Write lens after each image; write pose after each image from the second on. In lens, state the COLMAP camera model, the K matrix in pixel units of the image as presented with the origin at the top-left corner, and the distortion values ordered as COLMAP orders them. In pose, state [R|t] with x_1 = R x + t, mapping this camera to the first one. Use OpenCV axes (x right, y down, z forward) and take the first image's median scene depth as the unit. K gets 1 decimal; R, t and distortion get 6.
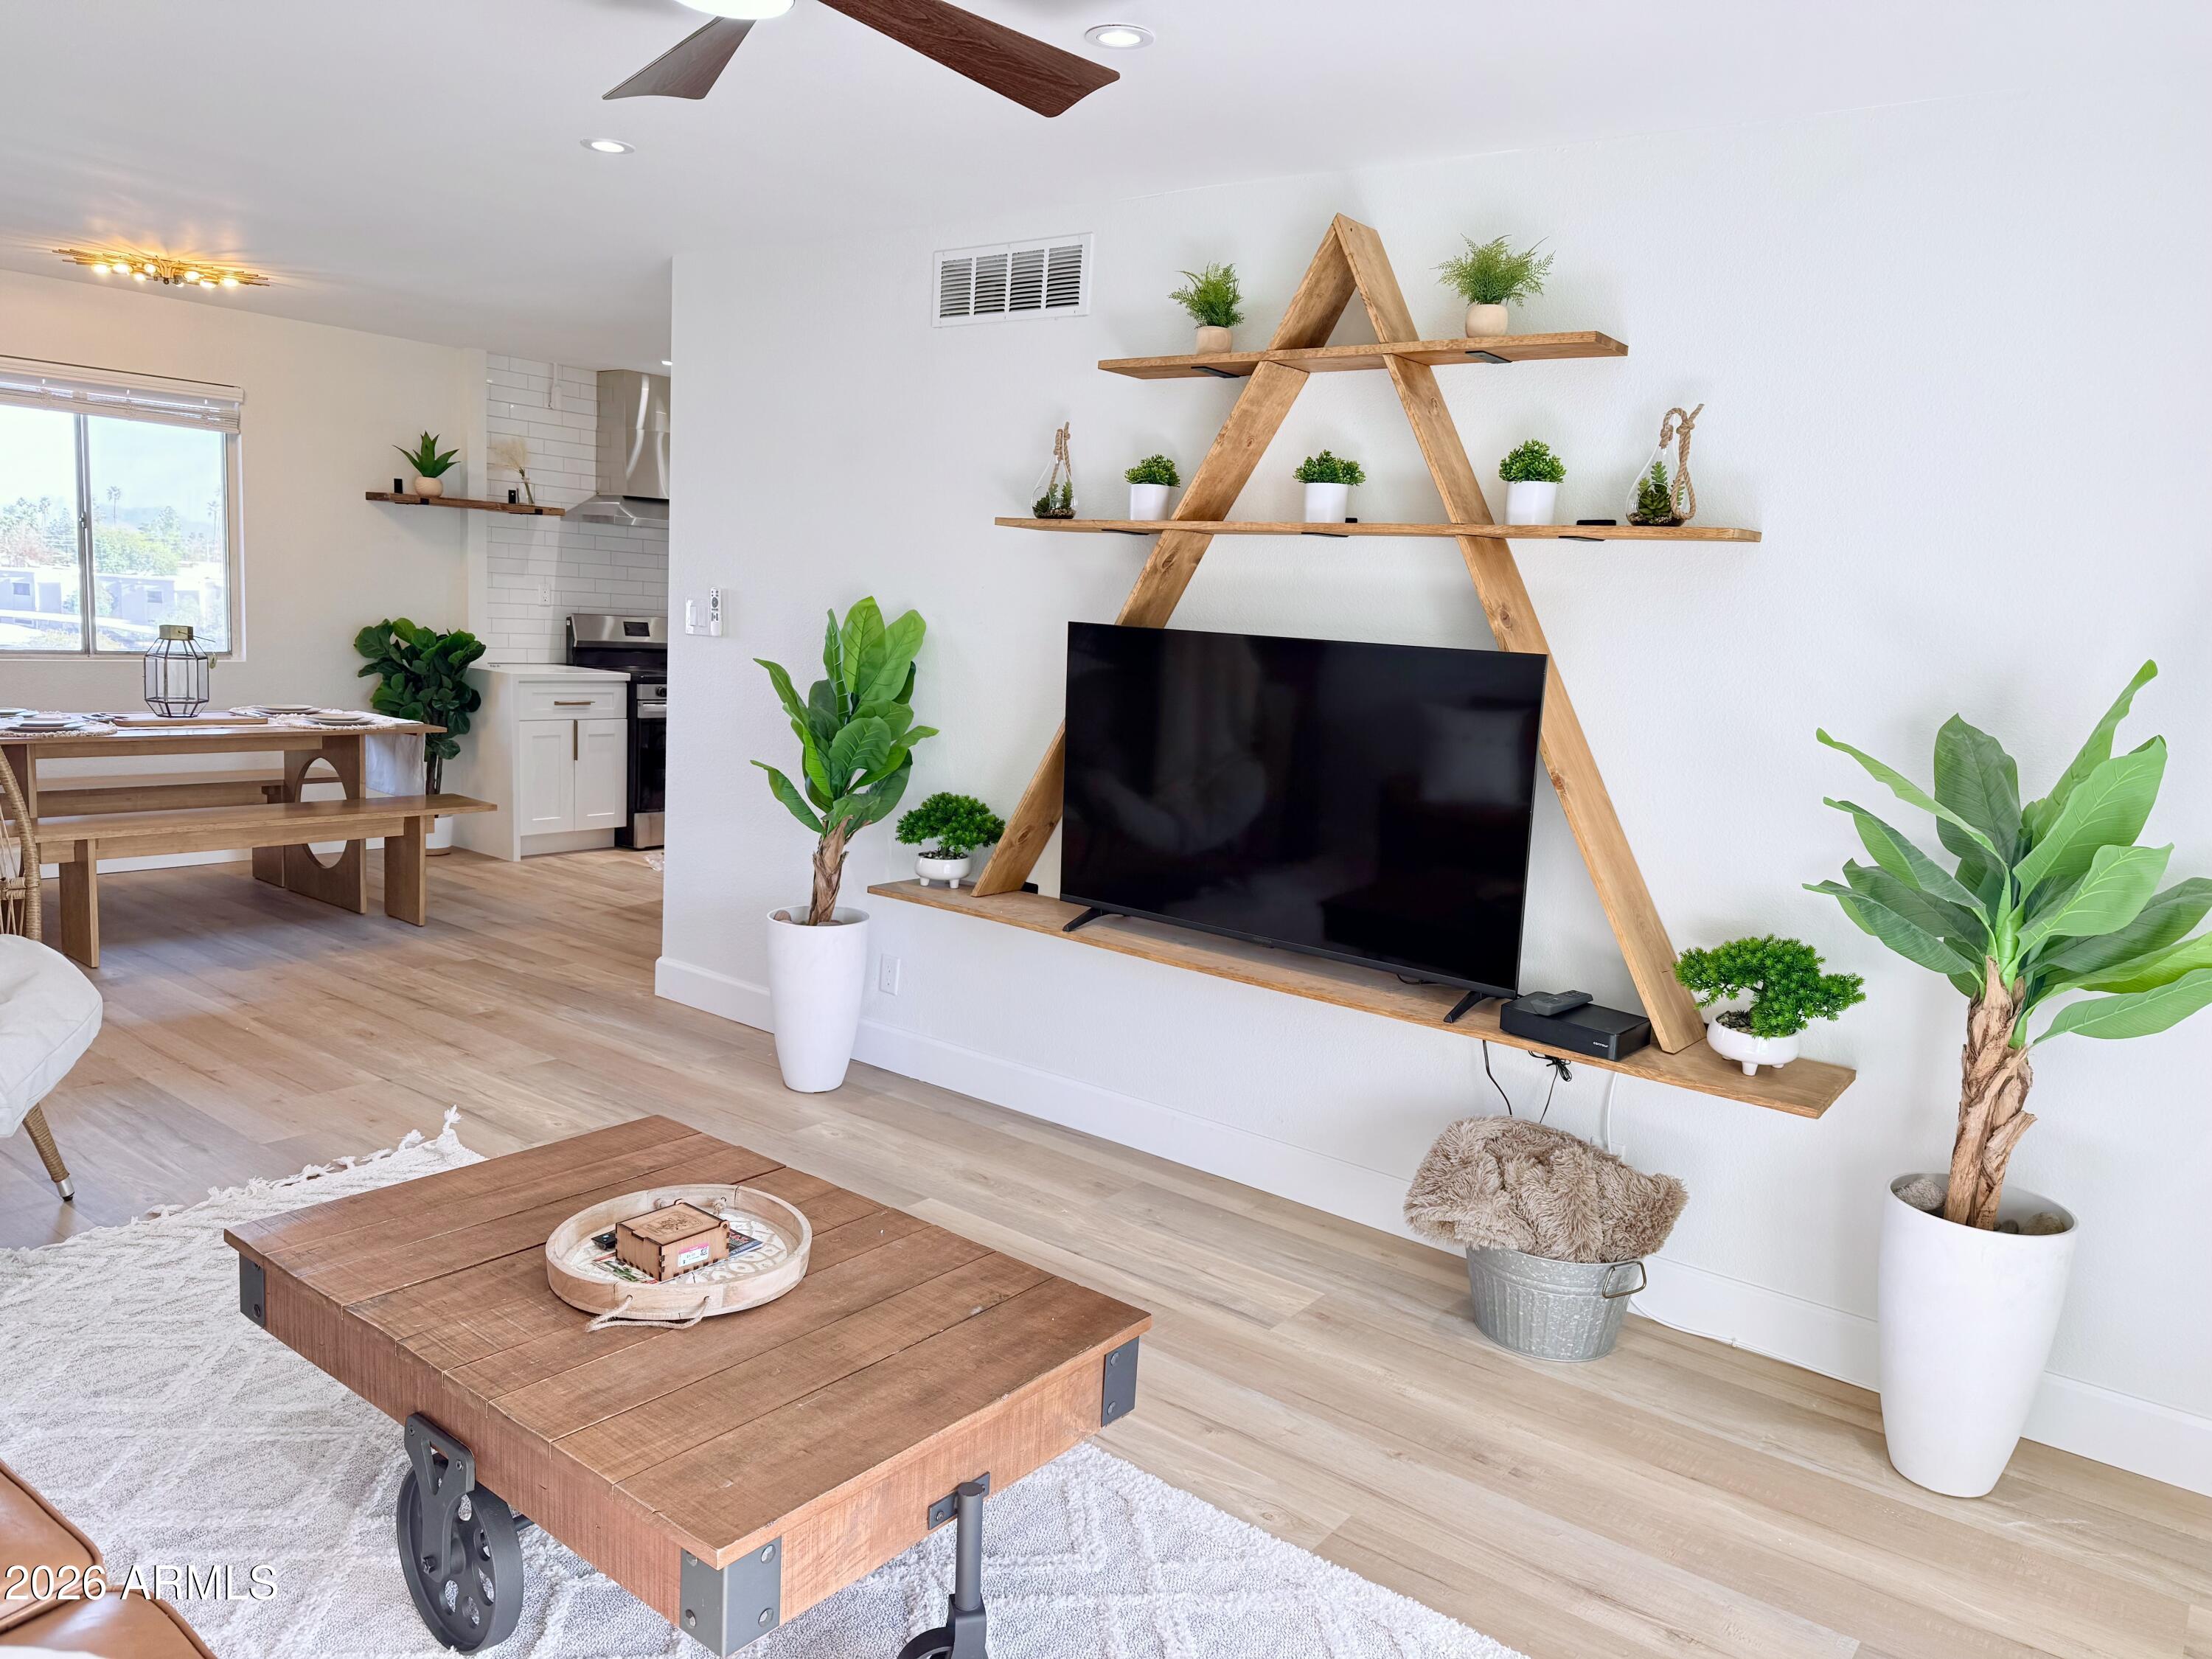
lens RADIAL K [[1574.5, 0, 1134.6], [0, 1574.5, 855.0], [0, 0, 1]] dist [0.062385, -0.065494]
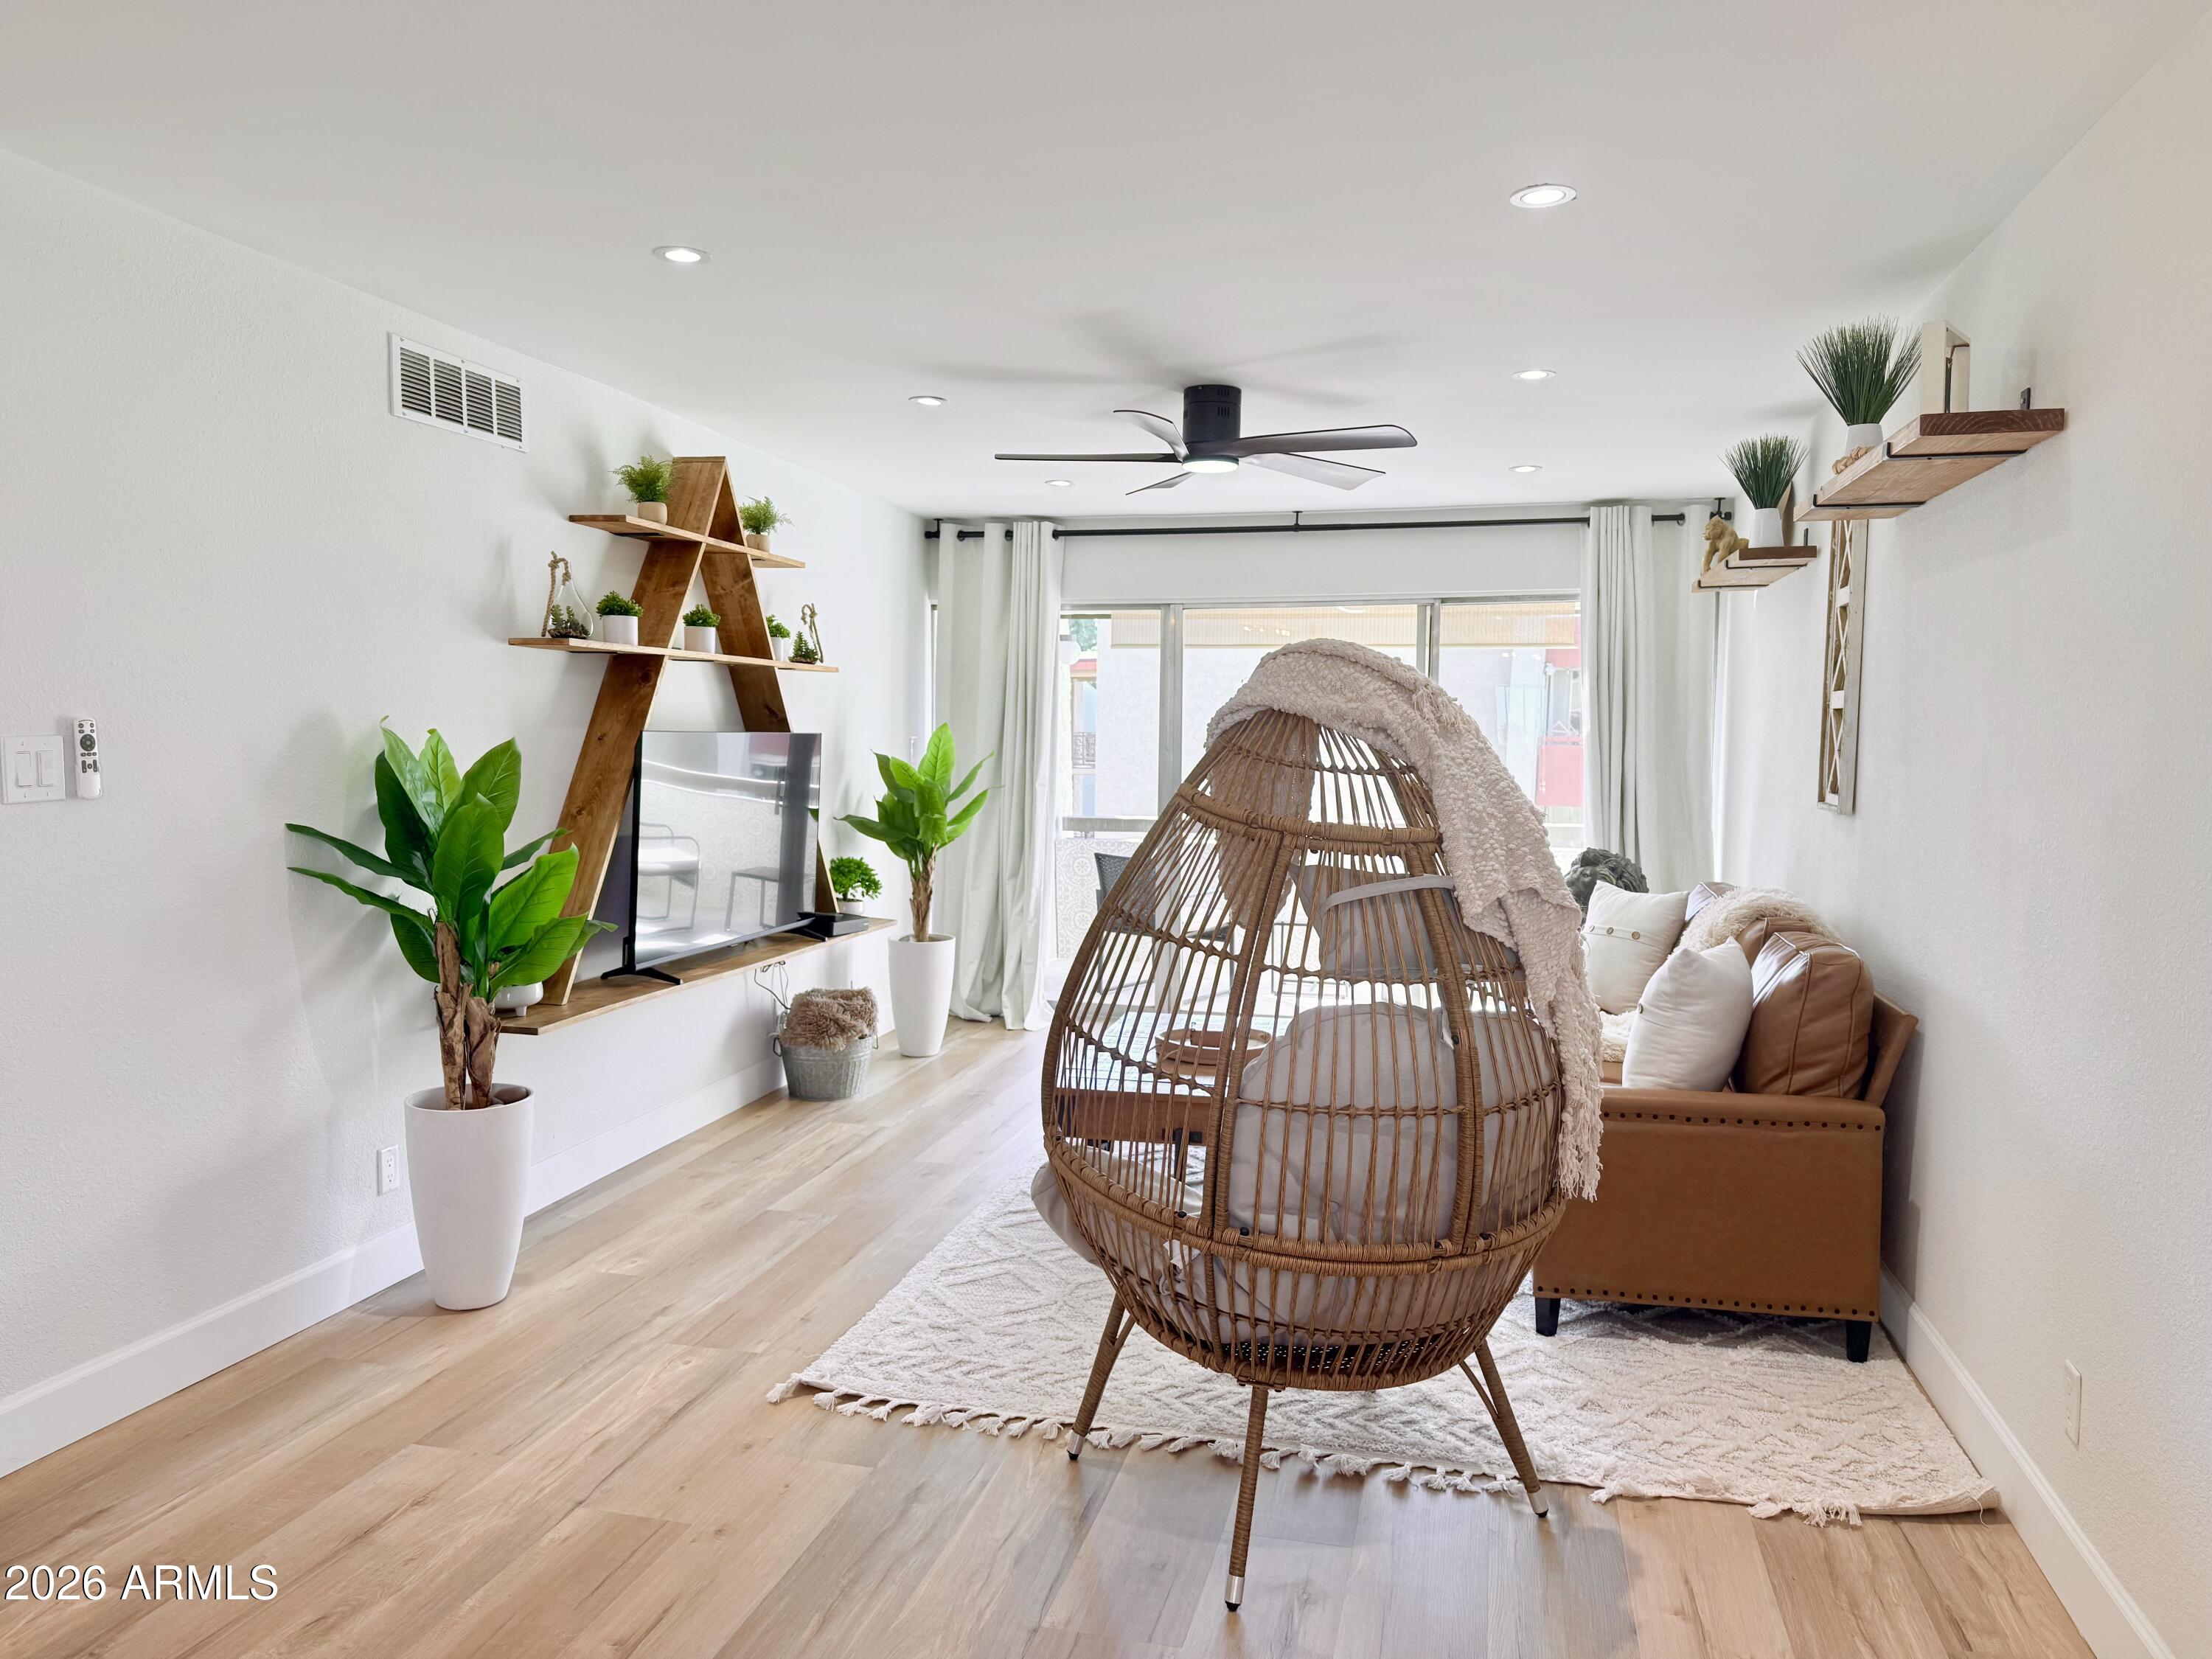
lens RADIAL K [[1546.0, 0, 1106.2], [0, 1546.0, 831.3], [0, 0, 1]] dist [0.142260, -0.255582]
pose [[-0.409297, -0.119639, 0.904523, -1.292753], [0.109930, 0.977678, 0.179058, -0.253402], [-0.905755, 0.172722, -0.387008, 1.183656]]
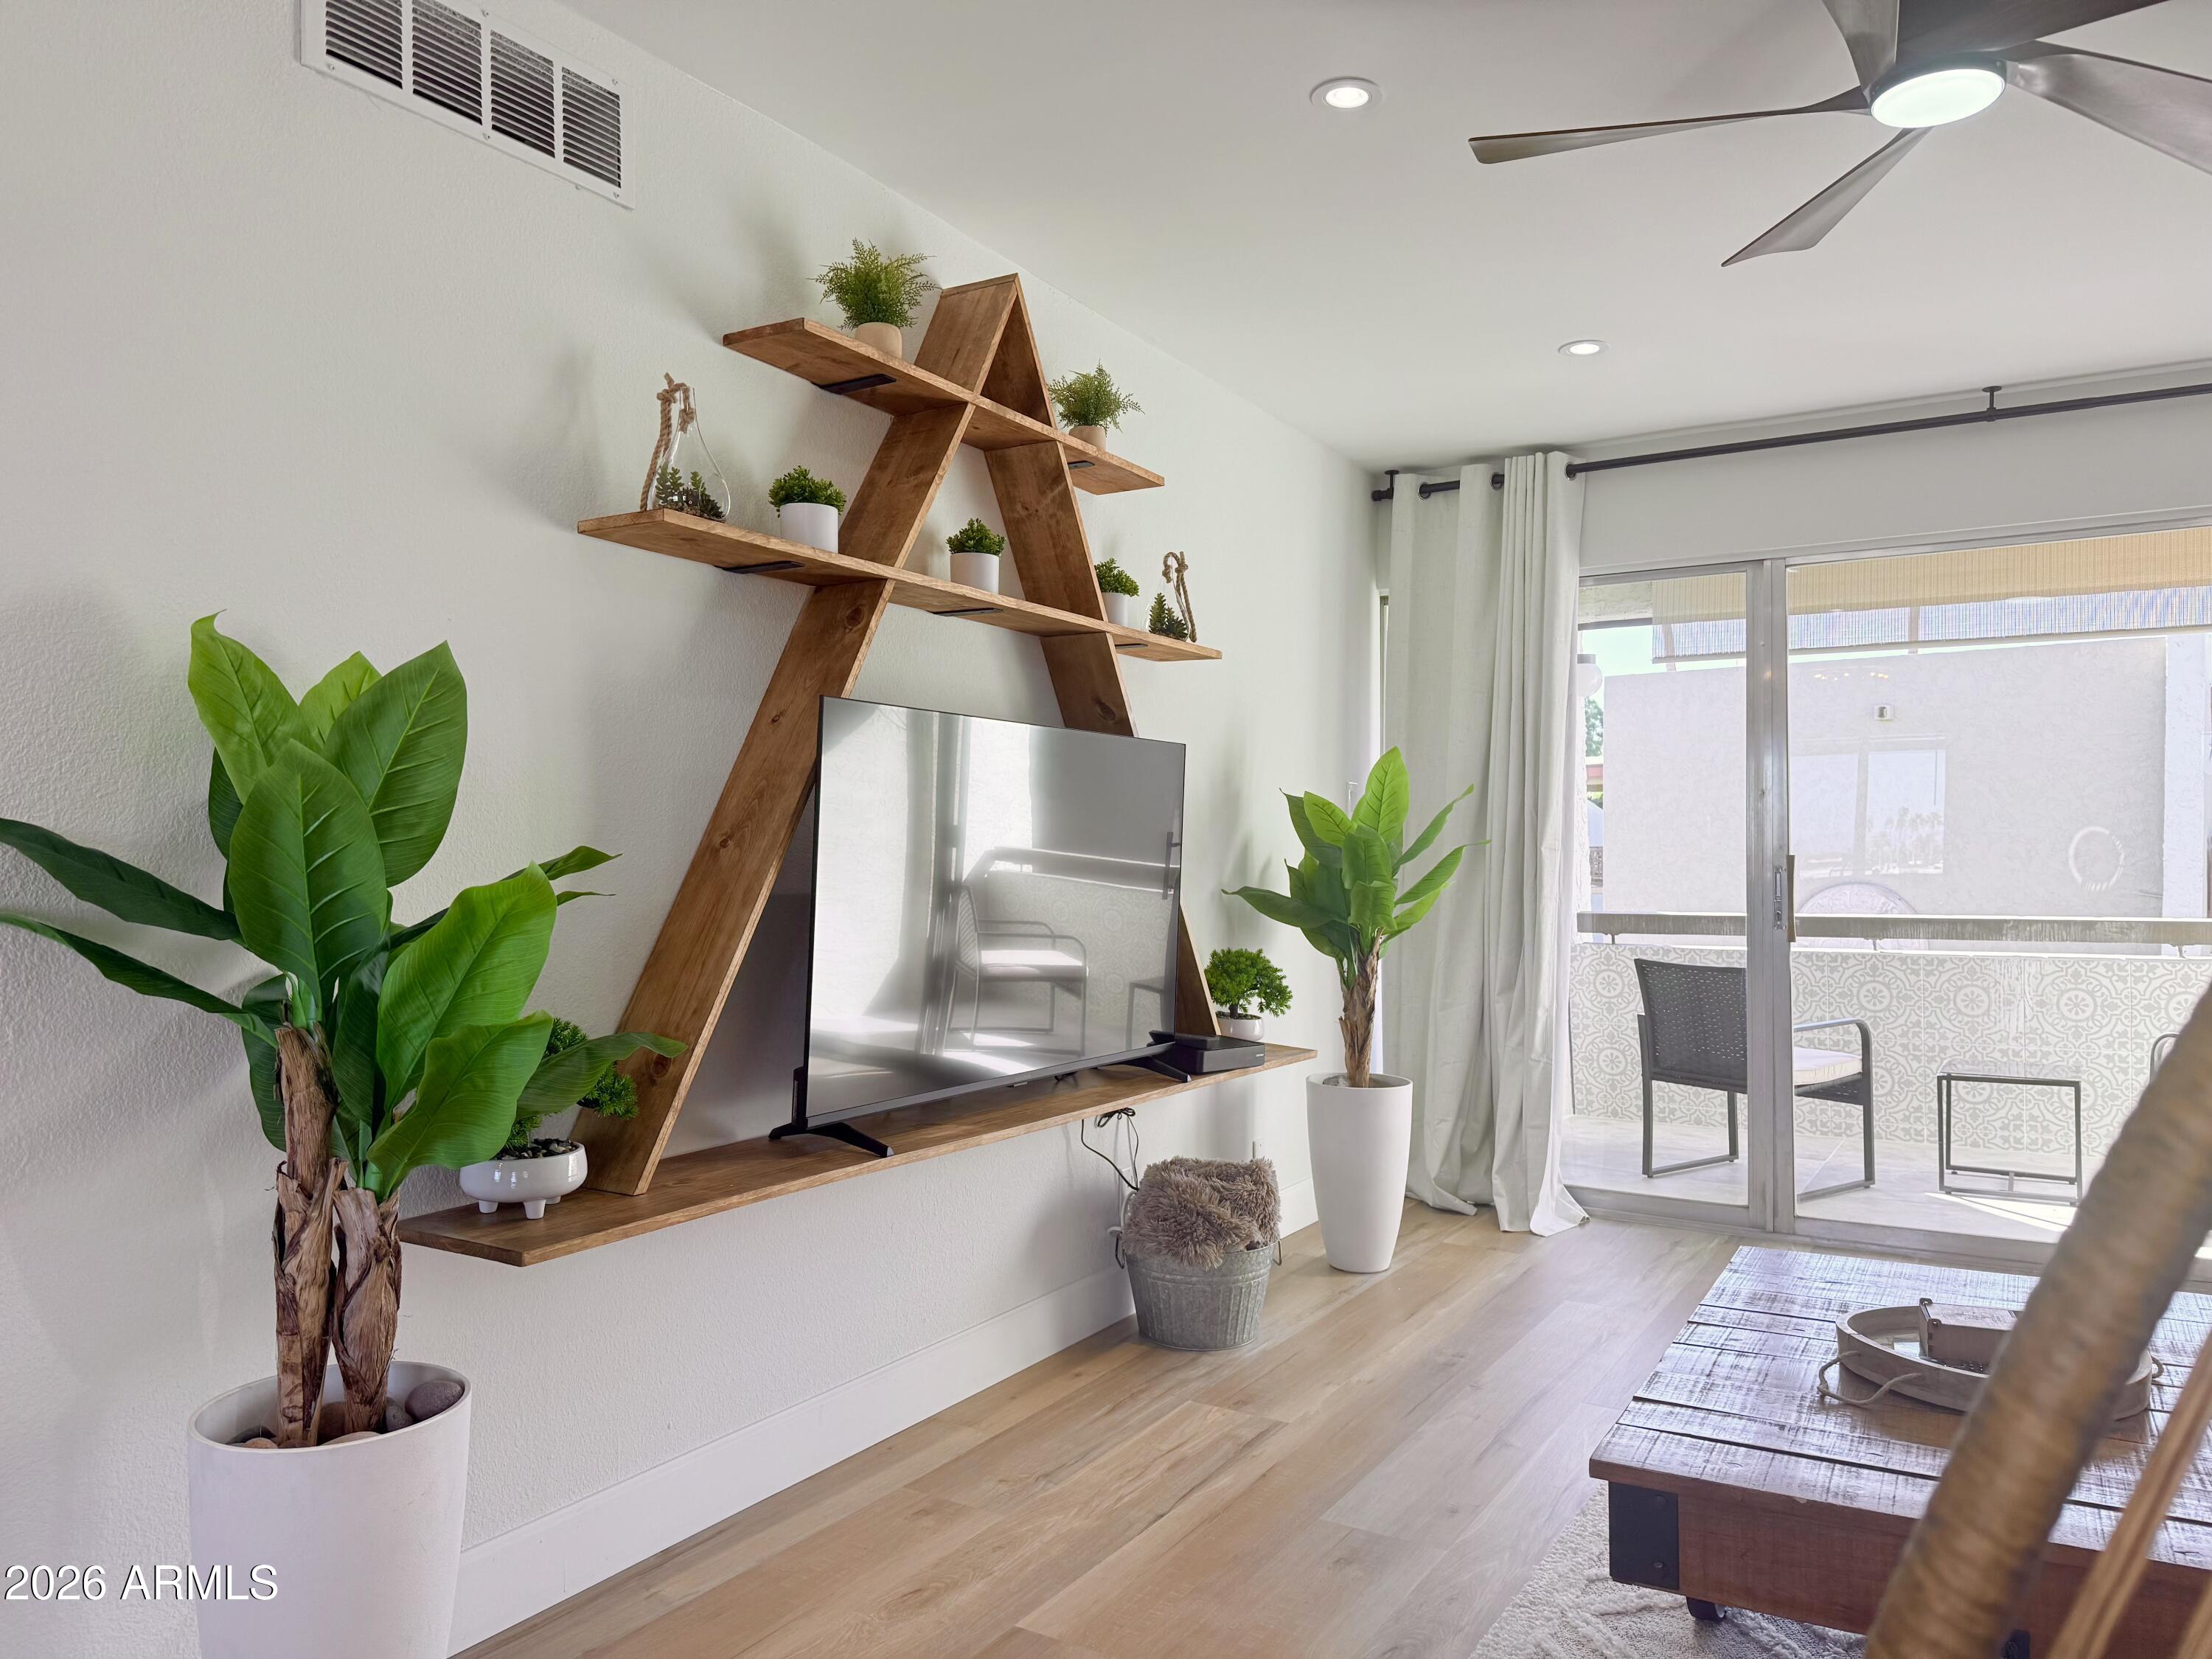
lens RADIAL K [[1546.0, 0, 1106.2], [0, 1546.0, 831.3], [0, 0, 1]] dist [0.142260, -0.255582]
pose [[-0.114383, -0.041357, 0.992575, -0.725763], [0.148285, 0.987229, 0.058223, -0.115219], [-0.982307, 0.153844, -0.106789, 0.987845]]
